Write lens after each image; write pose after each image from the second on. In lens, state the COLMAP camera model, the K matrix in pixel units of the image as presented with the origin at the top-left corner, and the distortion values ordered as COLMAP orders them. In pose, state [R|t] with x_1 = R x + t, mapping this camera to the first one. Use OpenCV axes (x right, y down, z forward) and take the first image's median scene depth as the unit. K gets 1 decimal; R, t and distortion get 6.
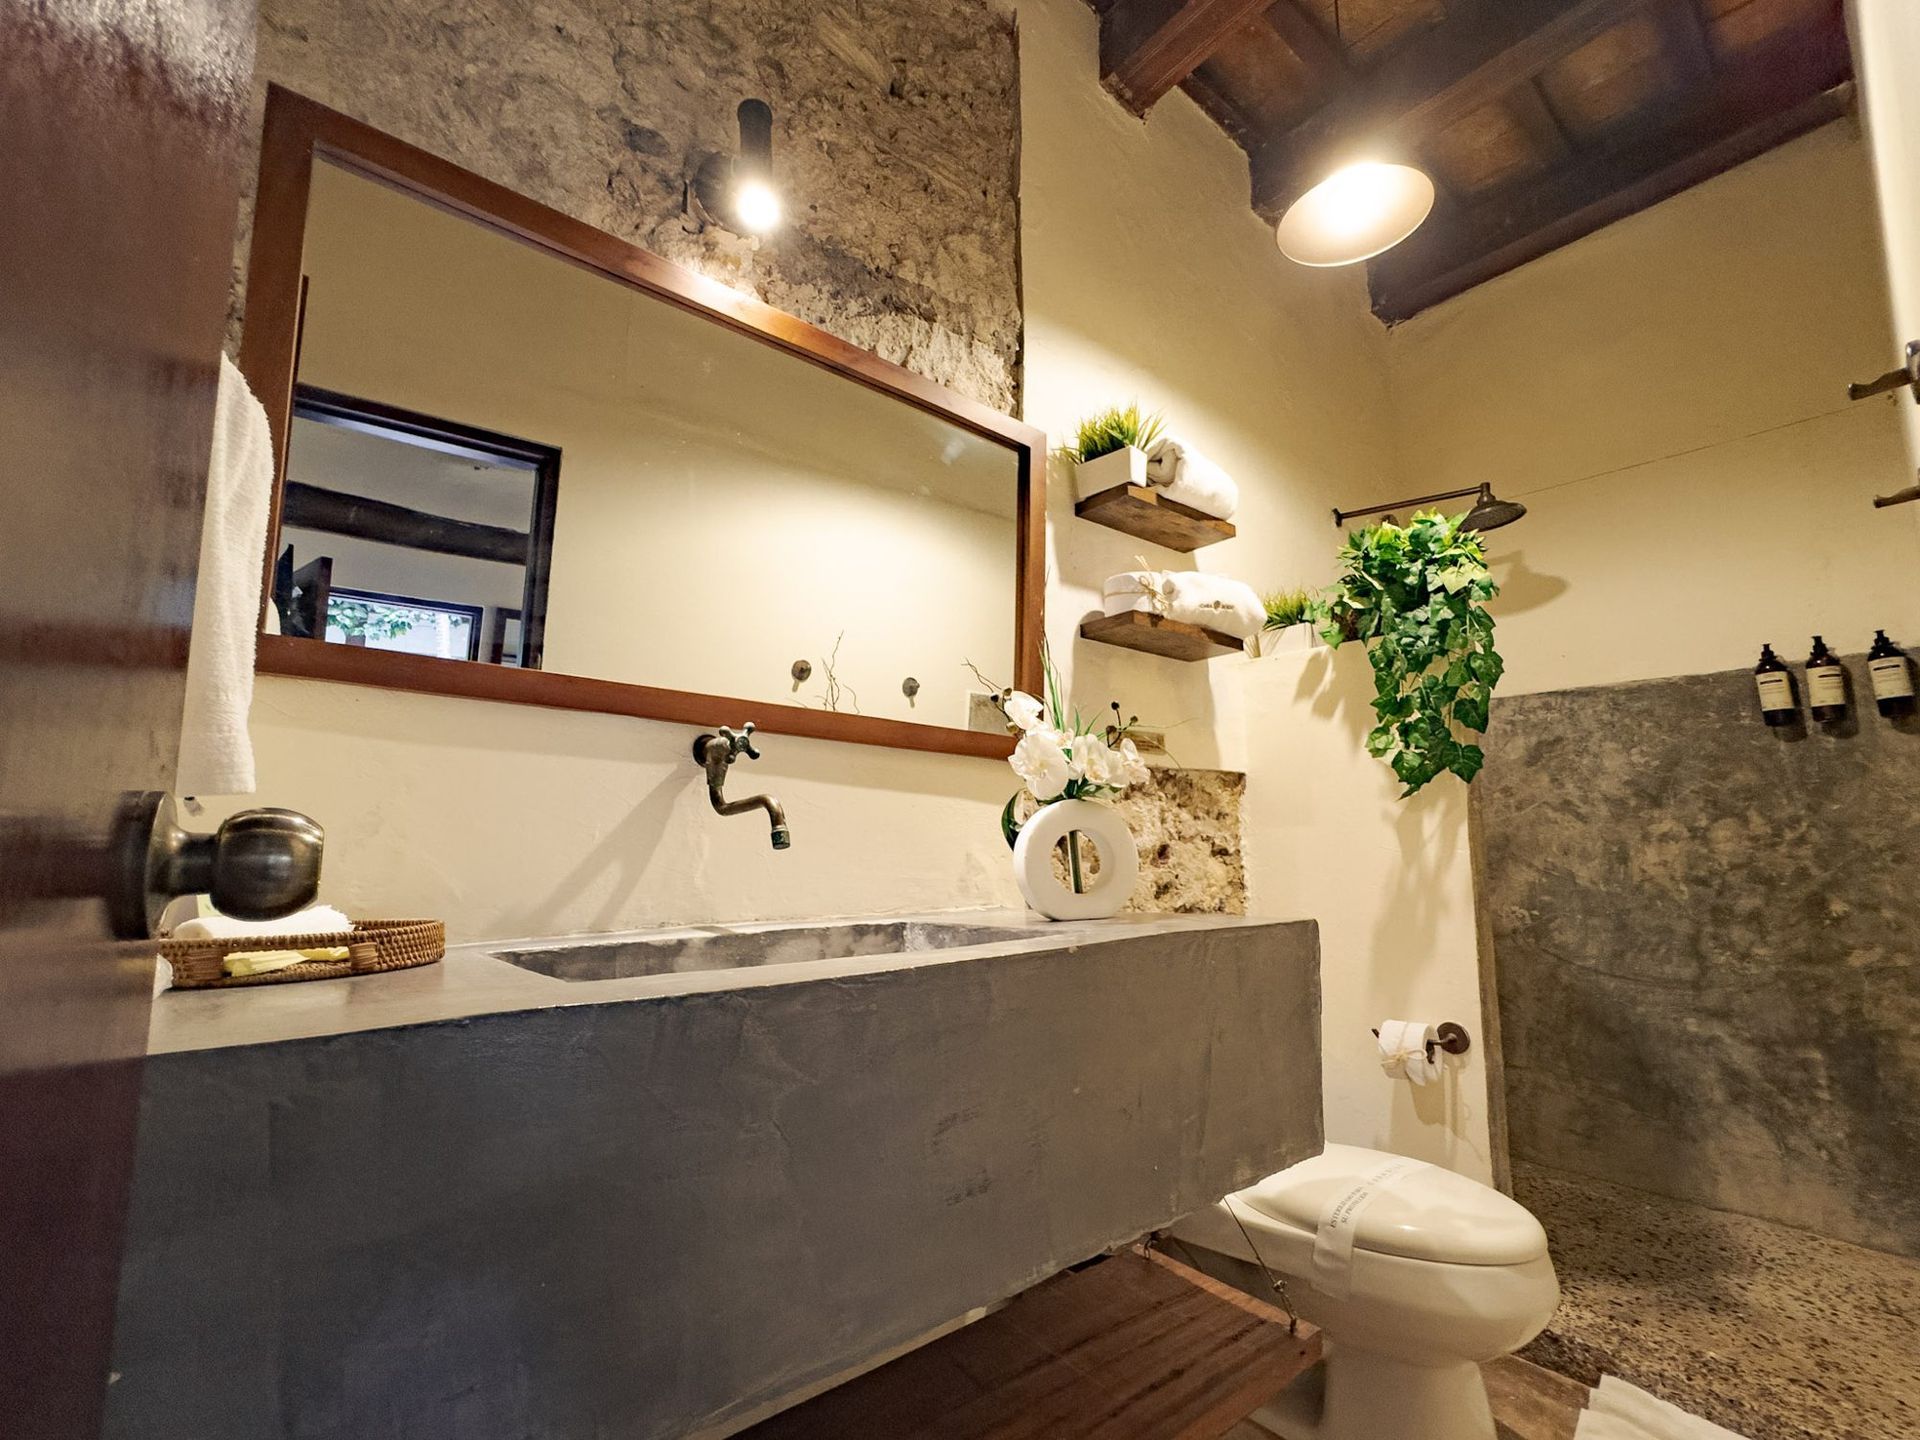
lens RADIAL K [[779.1, 0, 951.5], [0, 779.1, 713.4], [0, 0, 1]] dist [-0.039059, 0.018277]
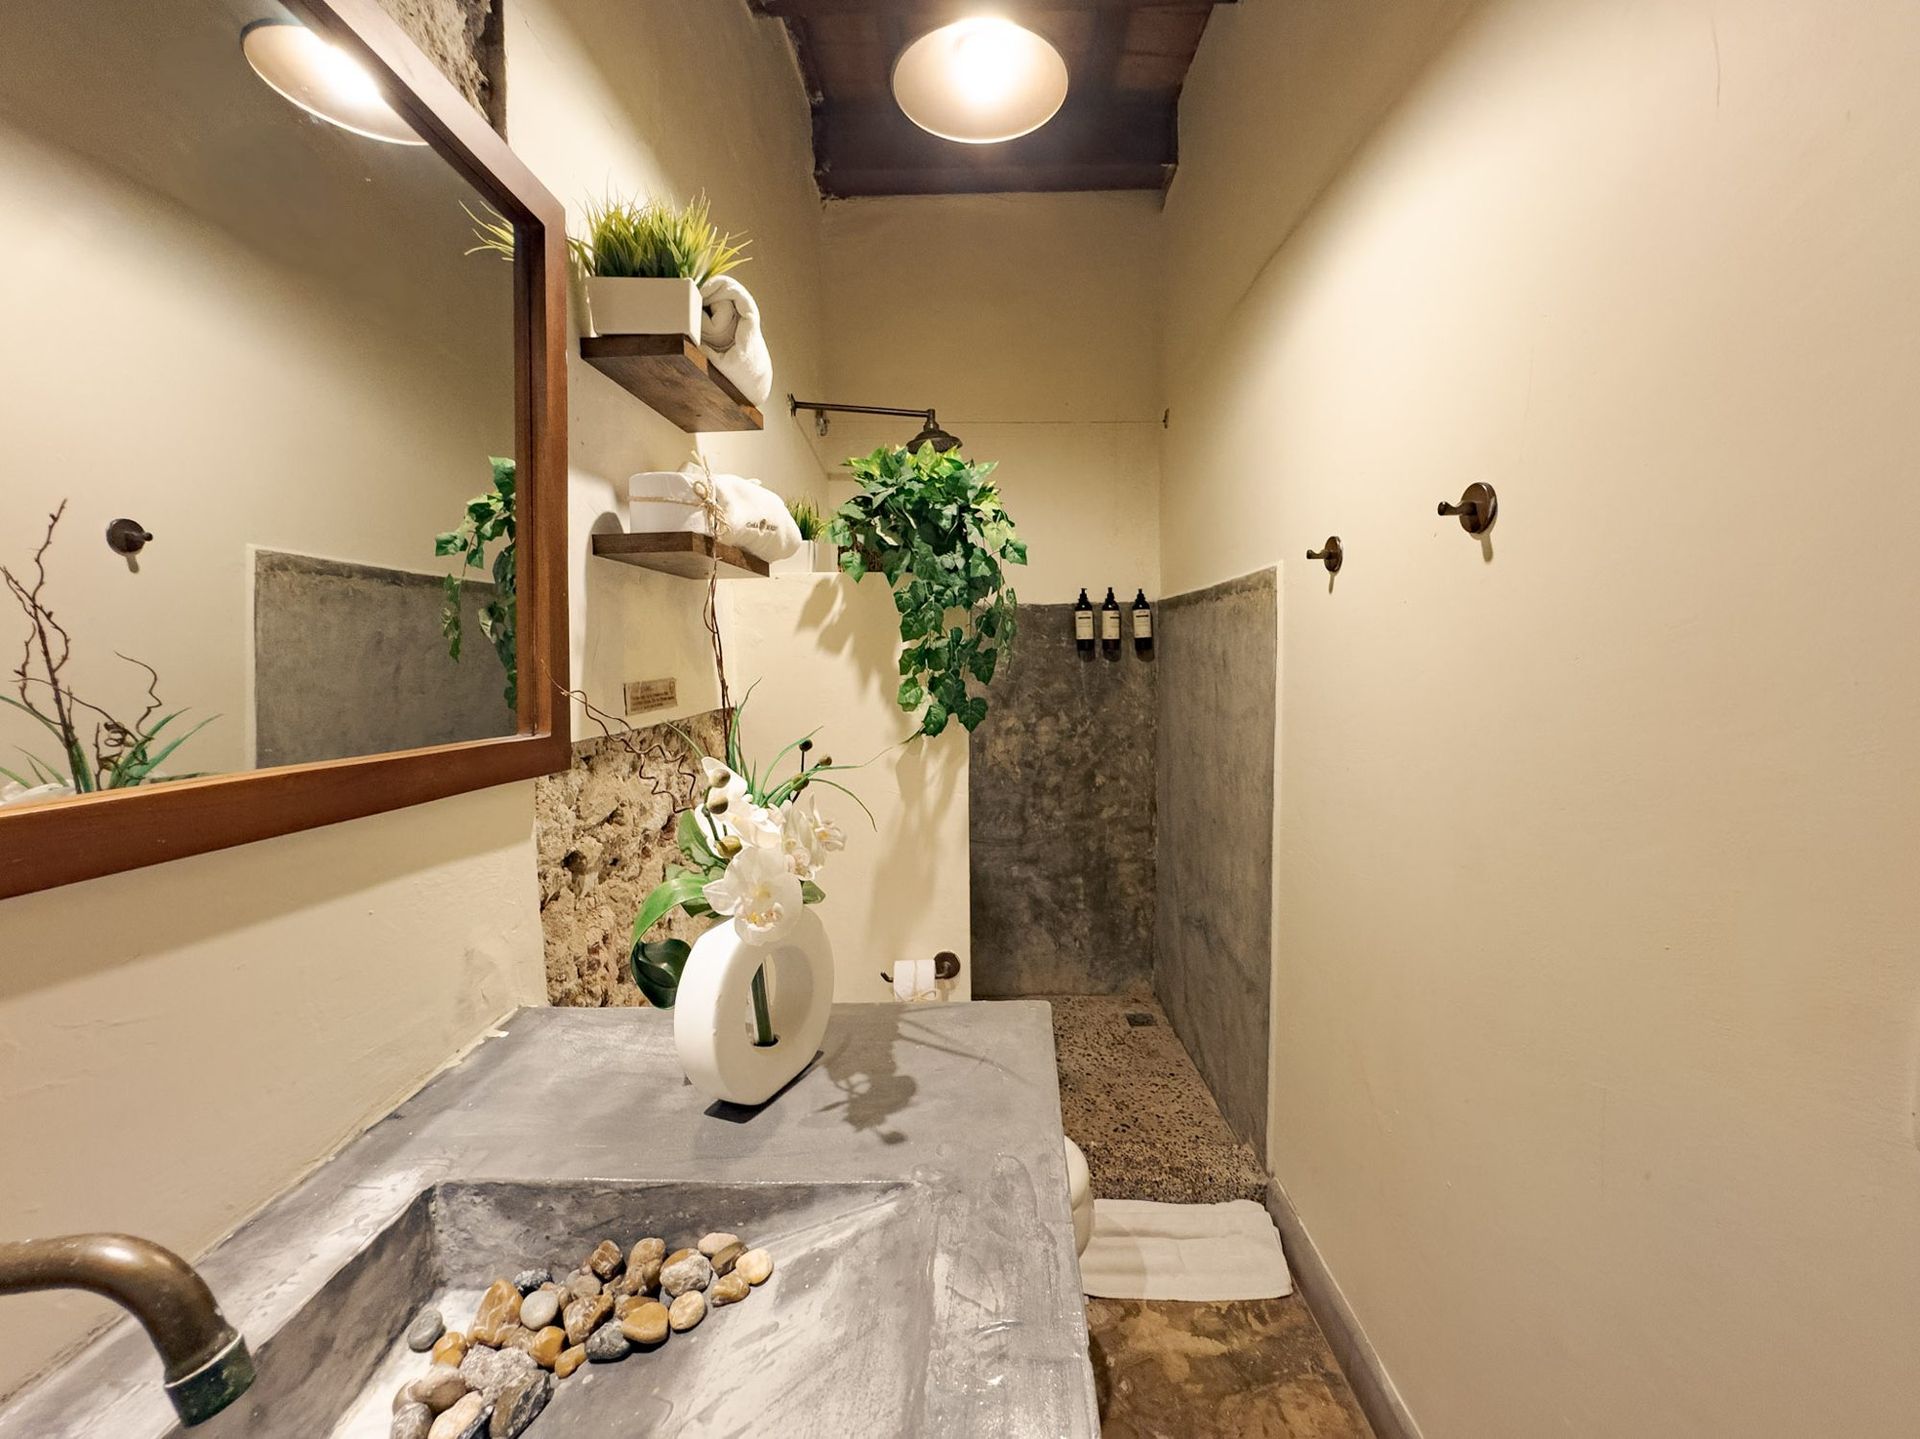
lens RADIAL K [[779.1, 0, 951.5], [0, 779.1, 712.9], [0, 0, 1]] dist [-0.039059, 0.018277]
pose [[0.676829, -0.058690, 0.733797, -0.097395], [-0.089505, 0.982860, 0.161166, -0.081207], [-0.730679, -0.174761, 0.659975, 0.260038]]
